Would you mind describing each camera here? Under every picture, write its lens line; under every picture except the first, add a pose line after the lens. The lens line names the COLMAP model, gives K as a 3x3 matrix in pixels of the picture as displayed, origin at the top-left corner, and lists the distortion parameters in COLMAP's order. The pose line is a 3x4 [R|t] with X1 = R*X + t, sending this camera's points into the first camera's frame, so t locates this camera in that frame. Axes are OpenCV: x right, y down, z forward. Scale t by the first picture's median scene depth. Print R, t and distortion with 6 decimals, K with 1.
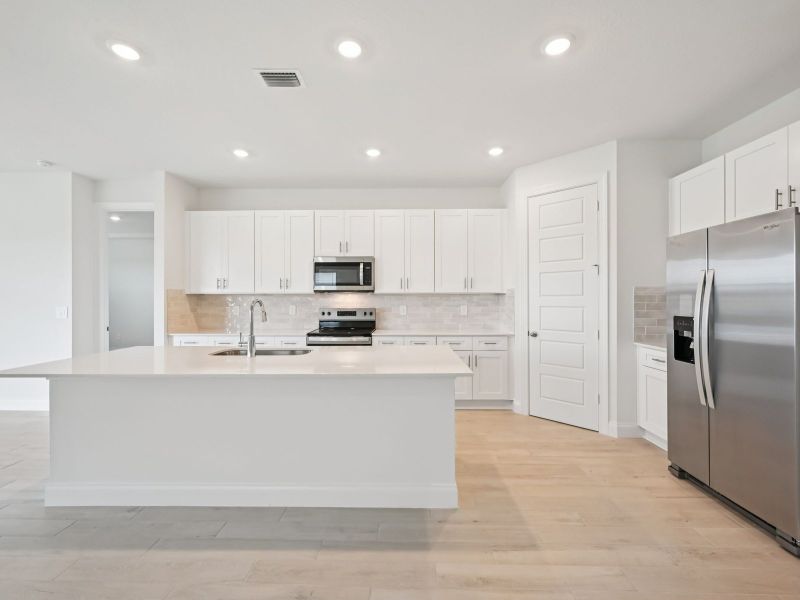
lens RADIAL K [[350.9, 0, 401.7], [0, 350.9, 296.0], [0, 0, 1]] dist [-0.007018, 0.001186]
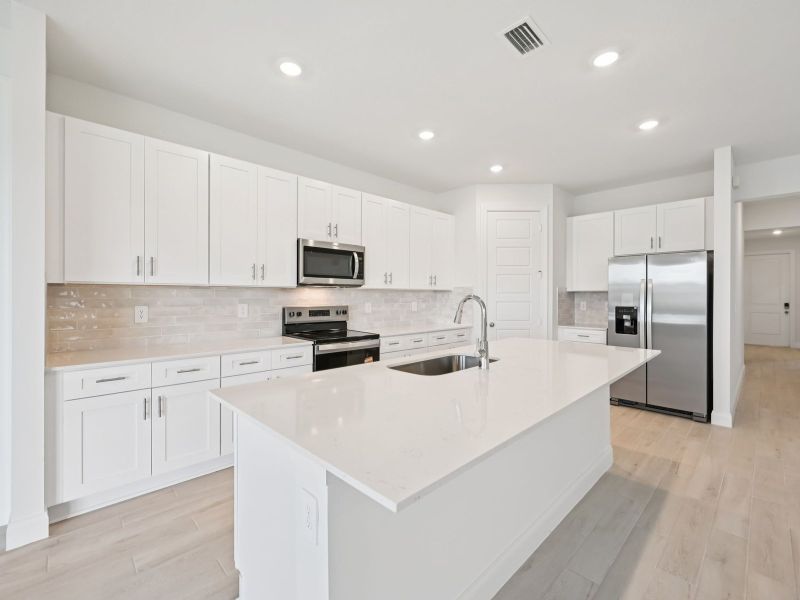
lens RADIAL K [[350.9, 0, 400.9], [0, 350.9, 296.6], [0, 0, 1]] dist [-0.007018, 0.001186]
pose [[0.703965, 0.000781, 0.710235, -0.616540], [-0.014453, 0.999808, 0.013227, -0.001018], [-0.710088, -0.019576, 0.703841, 0.320887]]
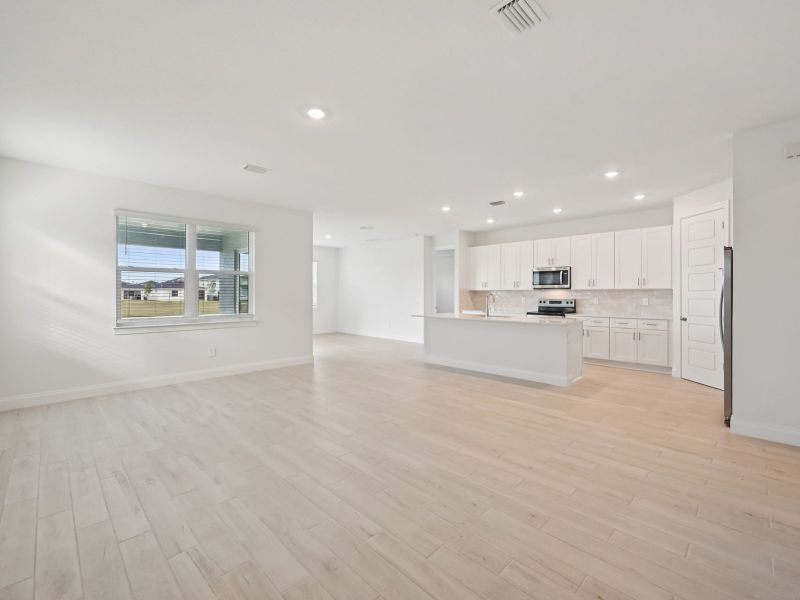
lens RADIAL K [[350.9, 0, 397.6], [0, 350.9, 296.0], [0, 0, 1]] dist [-0.007018, 0.001186]
pose [[0.714104, 0.006492, -0.700010, 0.464431], [0.002143, 0.999932, 0.011459, 0.001577], [0.700037, -0.009683, 0.714041, -0.663318]]
